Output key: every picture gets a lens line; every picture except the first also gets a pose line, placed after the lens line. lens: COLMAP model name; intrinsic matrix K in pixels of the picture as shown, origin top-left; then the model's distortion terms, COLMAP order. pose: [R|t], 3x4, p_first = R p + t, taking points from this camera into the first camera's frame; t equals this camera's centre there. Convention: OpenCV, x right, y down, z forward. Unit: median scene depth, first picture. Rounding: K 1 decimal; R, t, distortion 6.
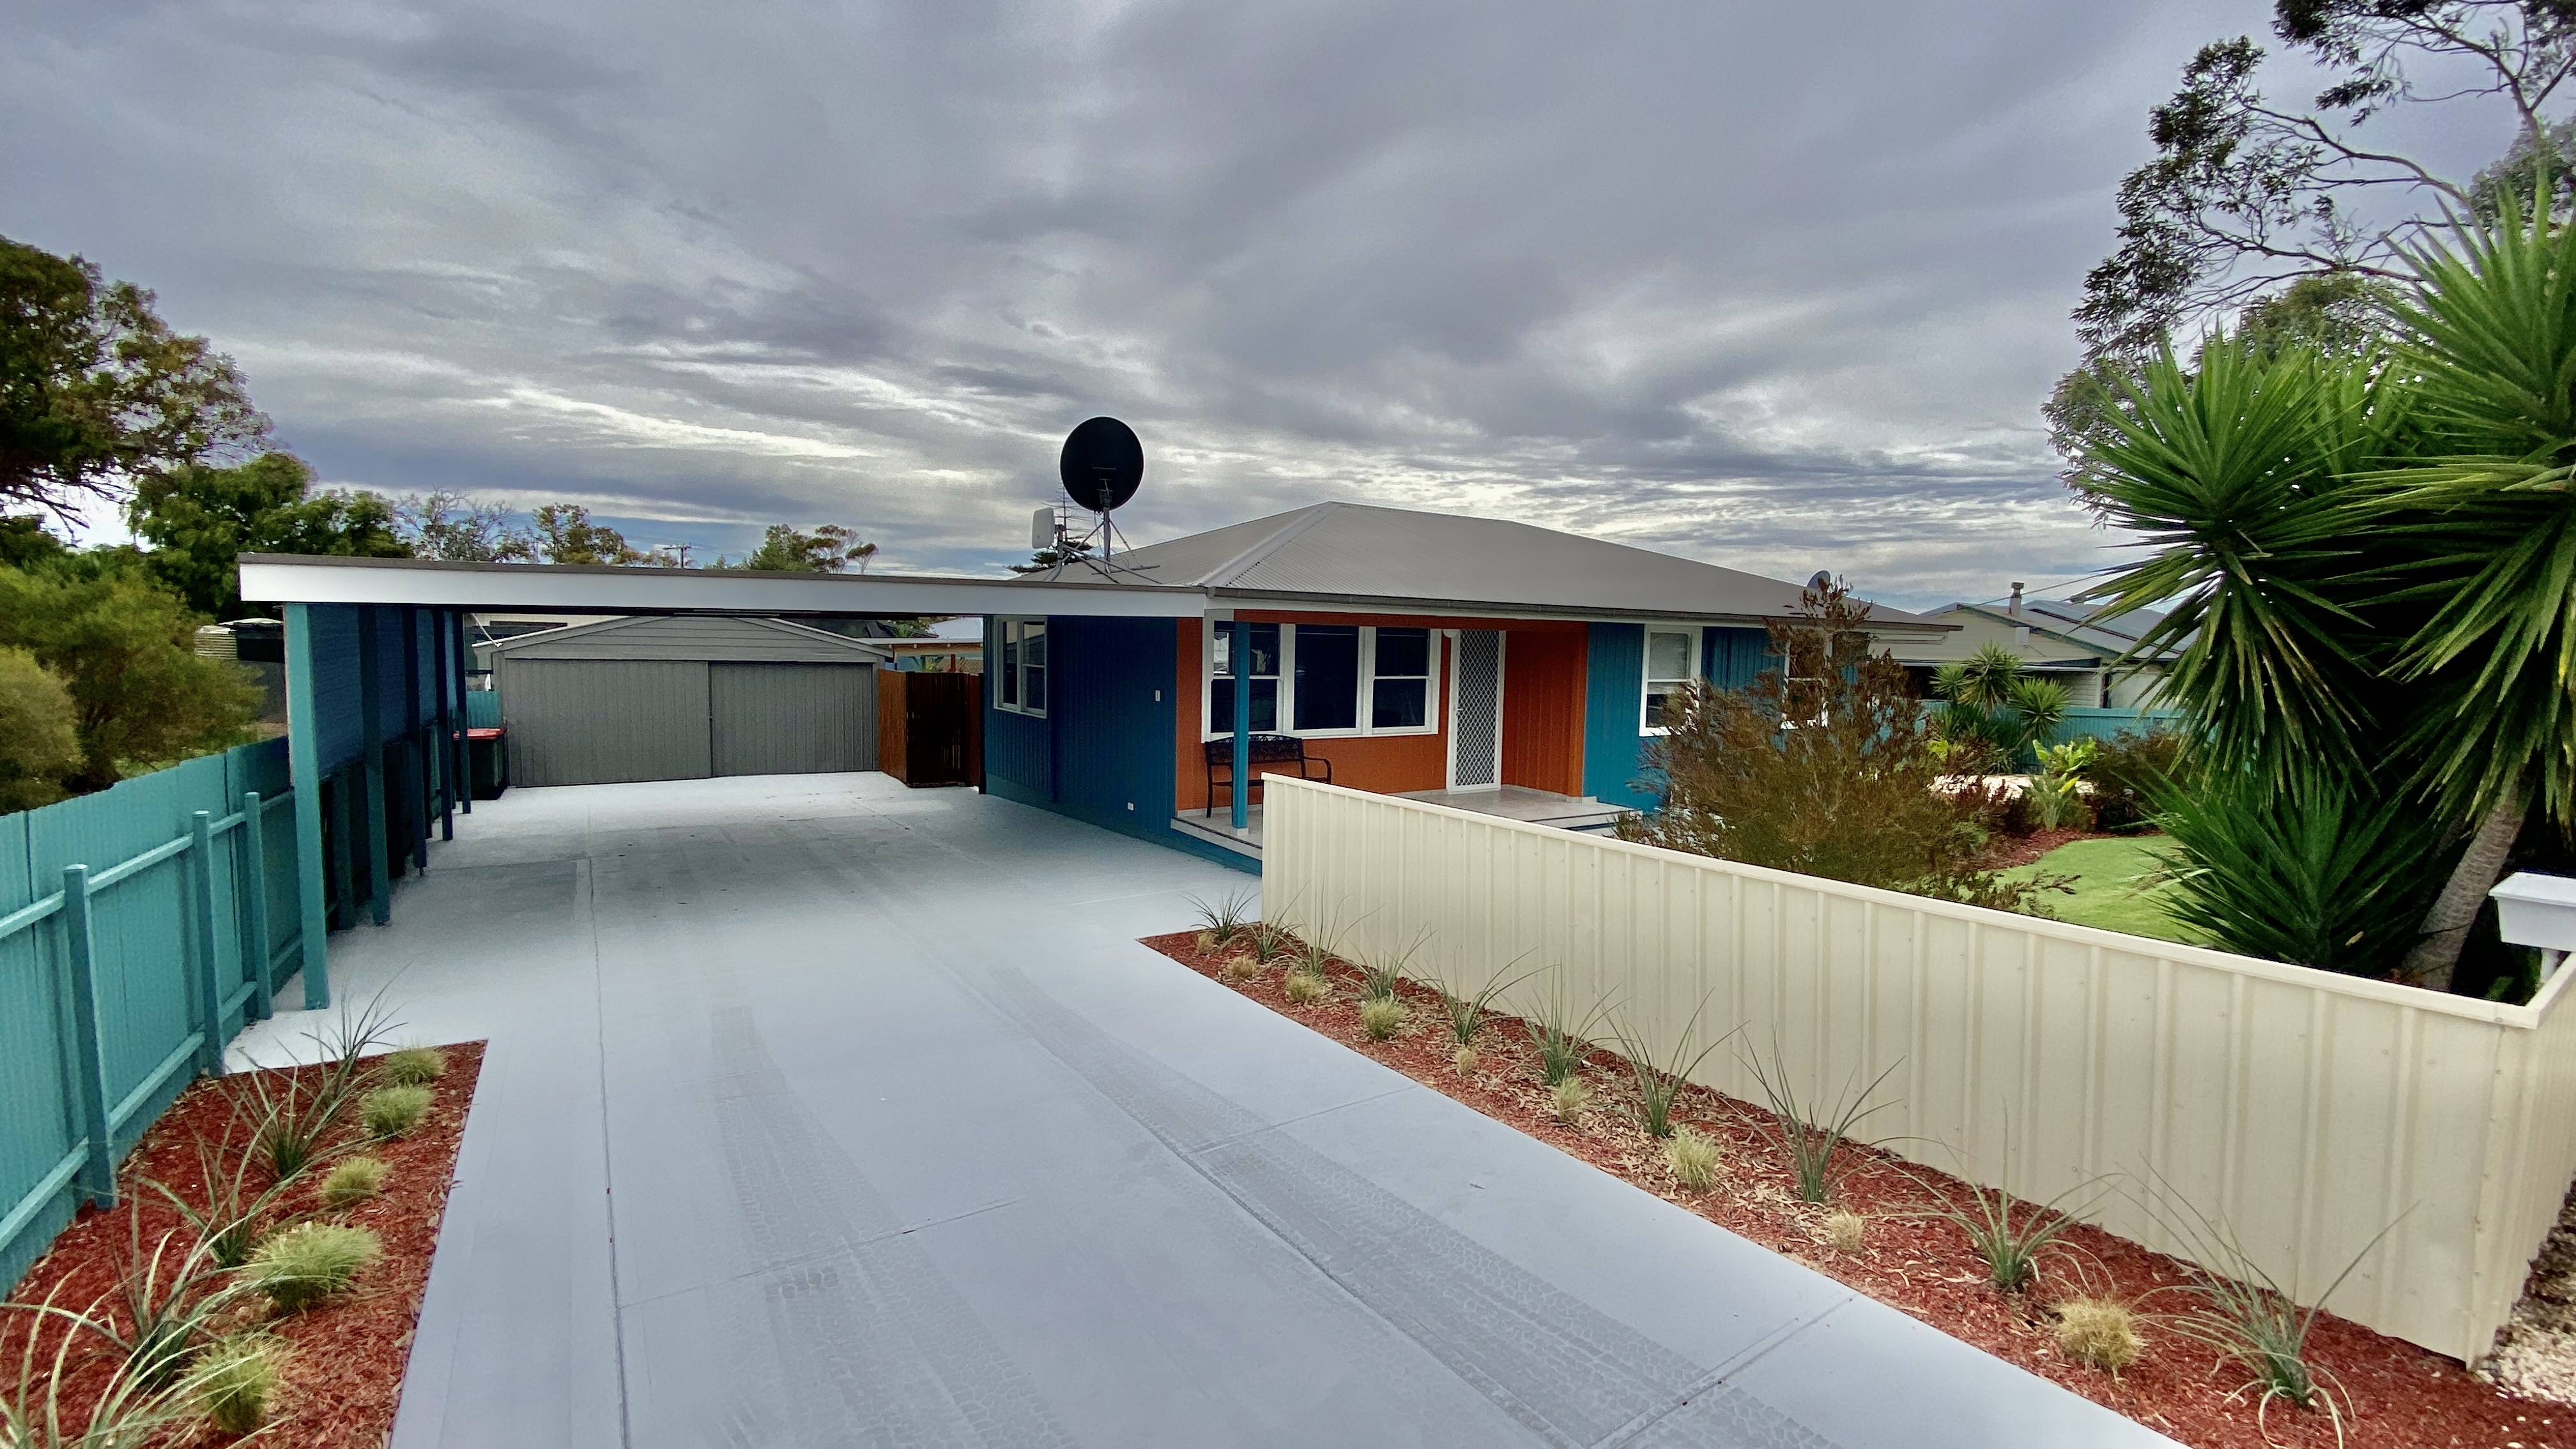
lens RADIAL K [[1046.1, 0, 1288.0], [0, 1046.1, 724.5], [0, 0, 1]] dist [0.025284, -0.025335]
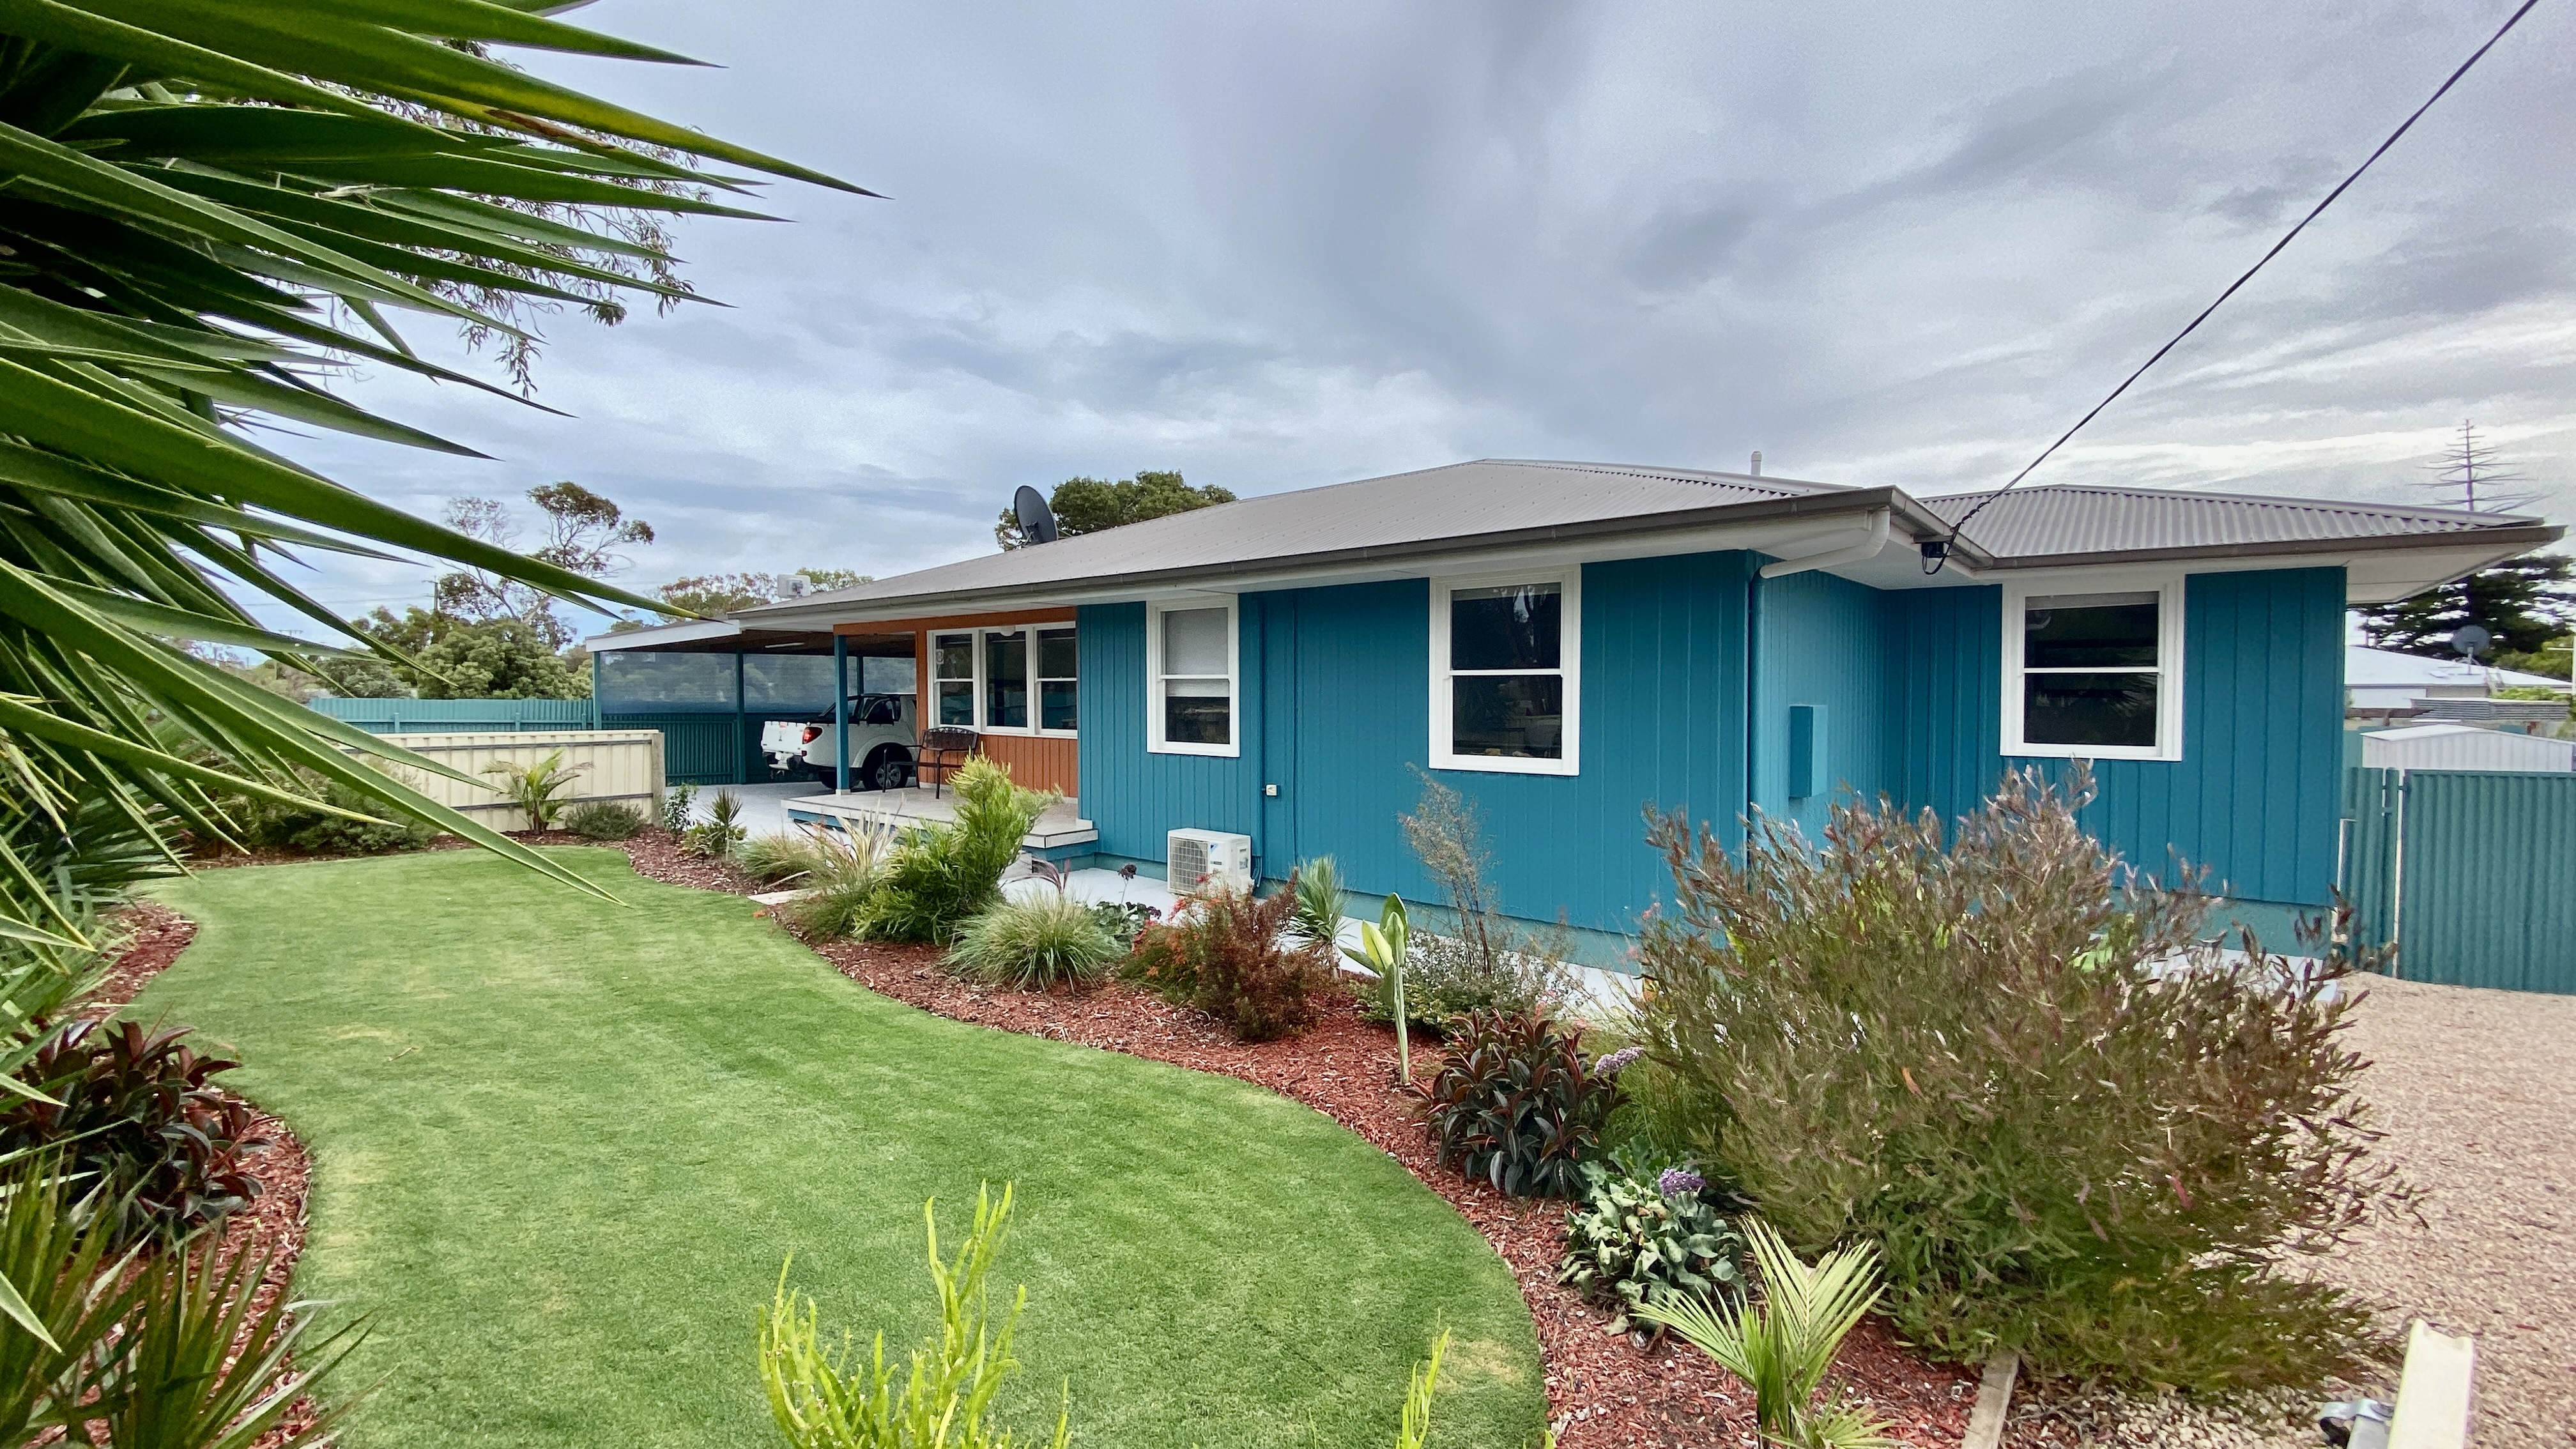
lens RADIAL K [[1046.1, 0, 1288.0], [0, 1046.1, 724.5], [0, 0, 1]] dist [0.025284, -0.025335]
pose [[0.247040, 0.015885, -0.968875, 1.029739], [-0.068672, 0.997639, -0.001153, -0.015233], [0.966569, 0.066820, 0.247547, 0.889591]]
